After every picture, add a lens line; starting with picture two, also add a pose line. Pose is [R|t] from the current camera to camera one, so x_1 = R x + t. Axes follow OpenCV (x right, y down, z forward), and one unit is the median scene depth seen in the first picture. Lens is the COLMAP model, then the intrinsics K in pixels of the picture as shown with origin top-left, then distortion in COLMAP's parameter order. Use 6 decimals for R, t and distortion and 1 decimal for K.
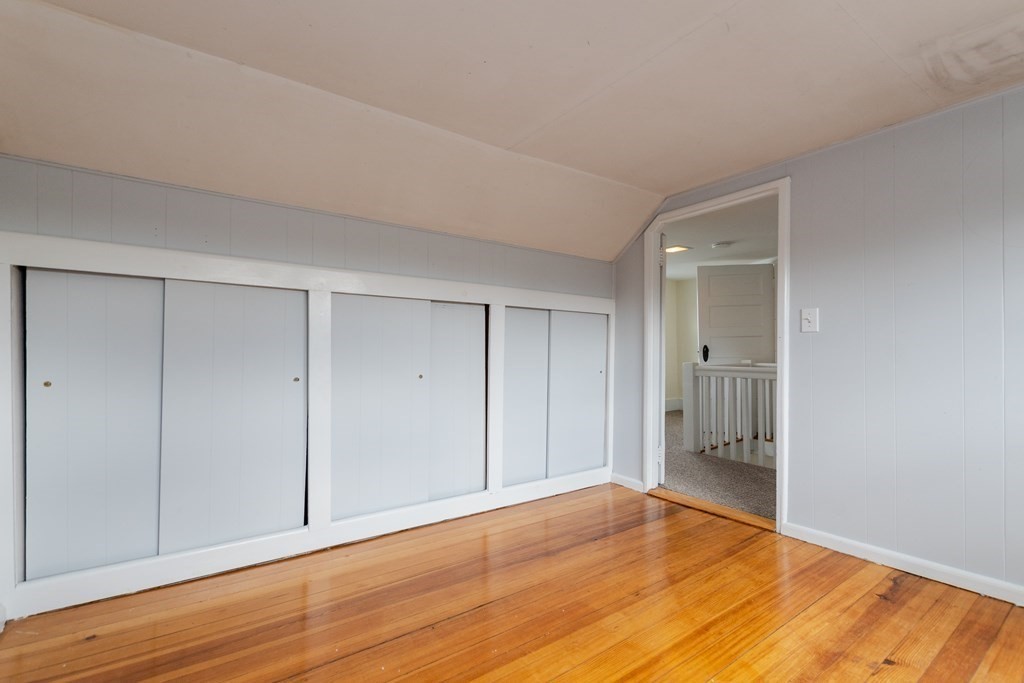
lens RADIAL K [[448.0, 0, 513.4], [0, 448.0, 346.7], [0, 0, 1]] dist [0.003239, -0.001809]
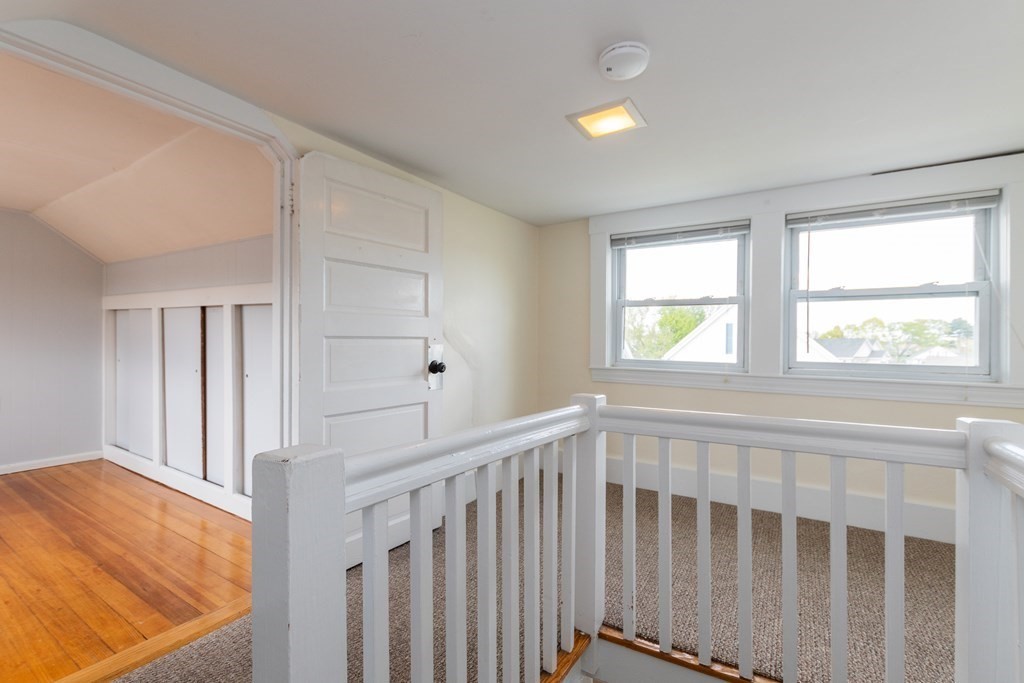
lens RADIAL K [[454.7, 0, 521.0], [0, 454.7, 340.6], [0, 0, 1]] dist [-0.000520, 0.000342]
pose [[0.375604, 0.001125, -0.926779, 1.430903], [0.007959, 0.999958, 0.004439, -0.016127], [0.926746, -0.009044, 0.375580, 1.542214]]
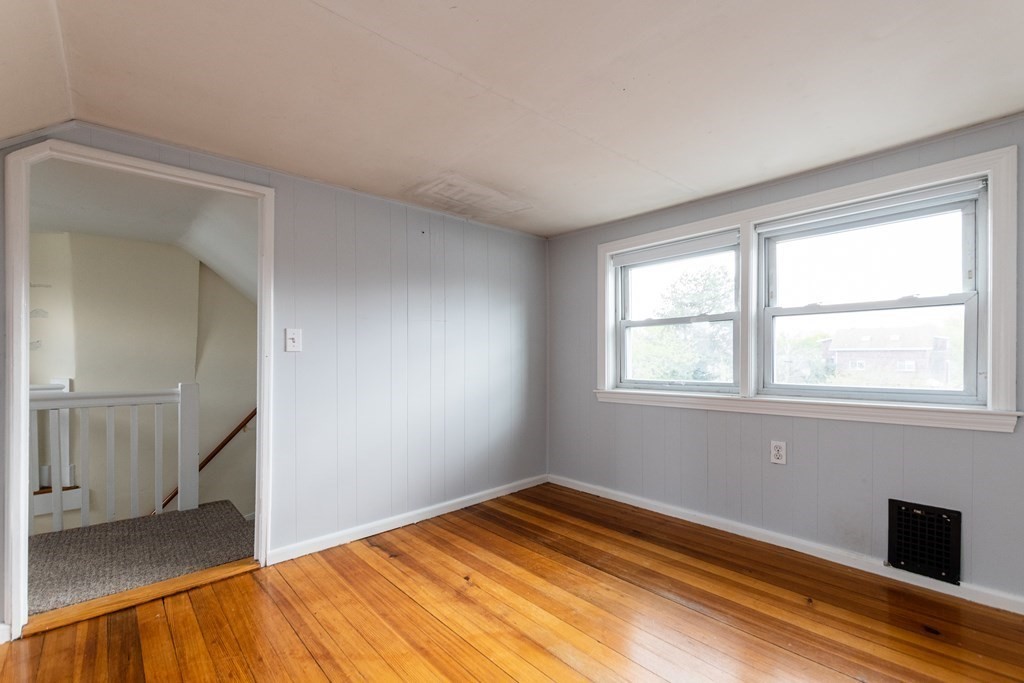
lens RADIAL K [[448.0, 0, 518.1], [0, 448.0, 357.0], [0, 0, 1]] dist [0.003239, -0.001809]
pose [[-0.114200, 0.003583, 0.993451, -0.442965], [-0.005583, 0.999975, -0.004248, -0.020563], [-0.993442, -0.006032, -0.114177, 0.659312]]
